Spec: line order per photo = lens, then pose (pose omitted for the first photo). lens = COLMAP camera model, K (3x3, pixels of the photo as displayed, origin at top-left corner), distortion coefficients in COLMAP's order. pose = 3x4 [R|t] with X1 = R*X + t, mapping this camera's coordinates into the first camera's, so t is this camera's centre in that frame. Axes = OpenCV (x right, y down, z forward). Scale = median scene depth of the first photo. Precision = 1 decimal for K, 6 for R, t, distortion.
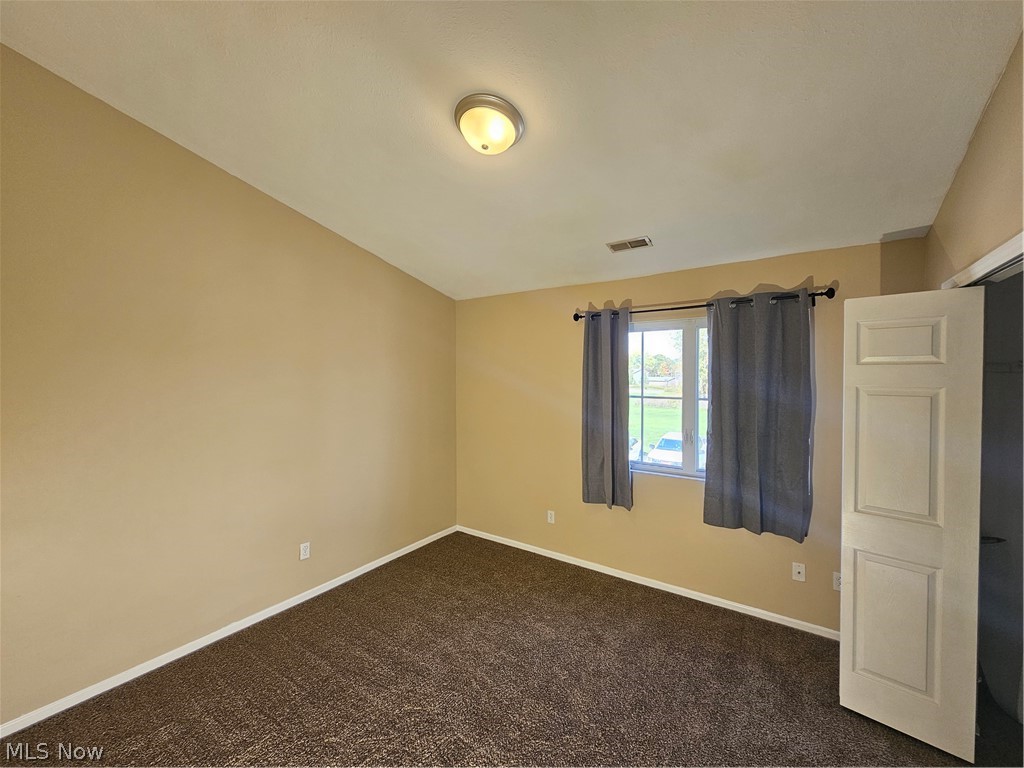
lens RADIAL K [[418.5, 0, 515.6], [0, 418.5, 383.1], [0, 0, 1]] dist [0.001703, 0.000132]
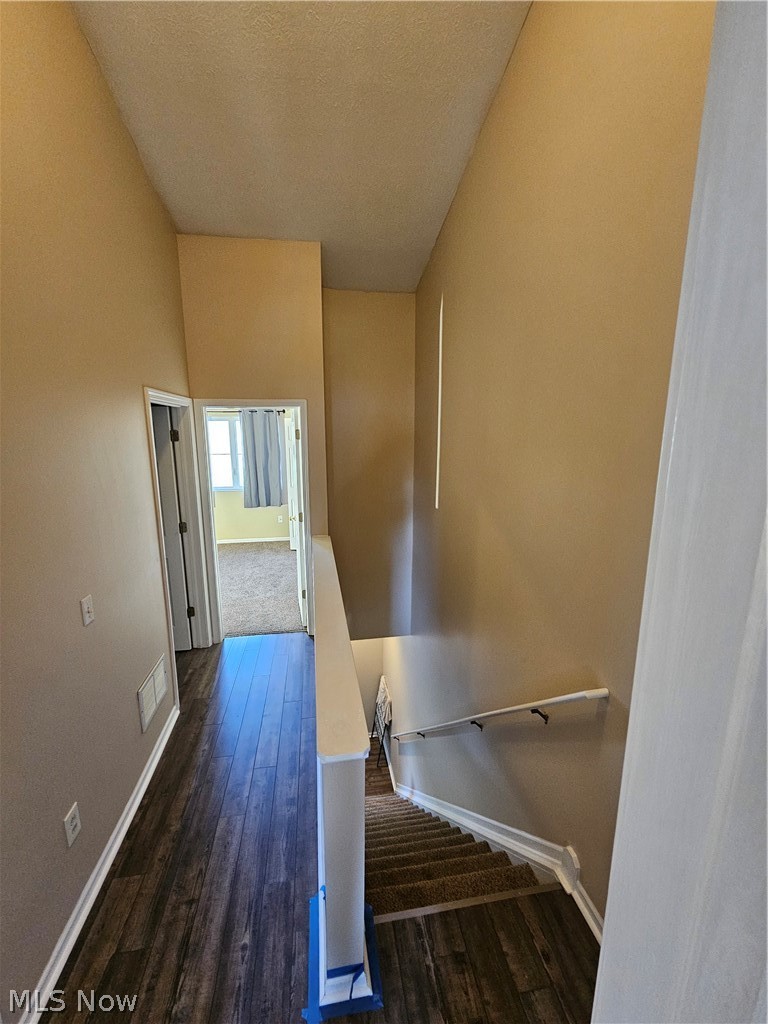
lens RADIAL K [[418.5, 0, 384.0], [0, 418.5, 512.0], [0, 0, 1]] dist [0.001703, 0.000132]
pose [[0.707500, -0.139304, 0.692848, -0.636909], [0.014608, 0.983053, 0.182736, -0.057651], [-0.706562, -0.119165, 0.697546, -1.208148]]
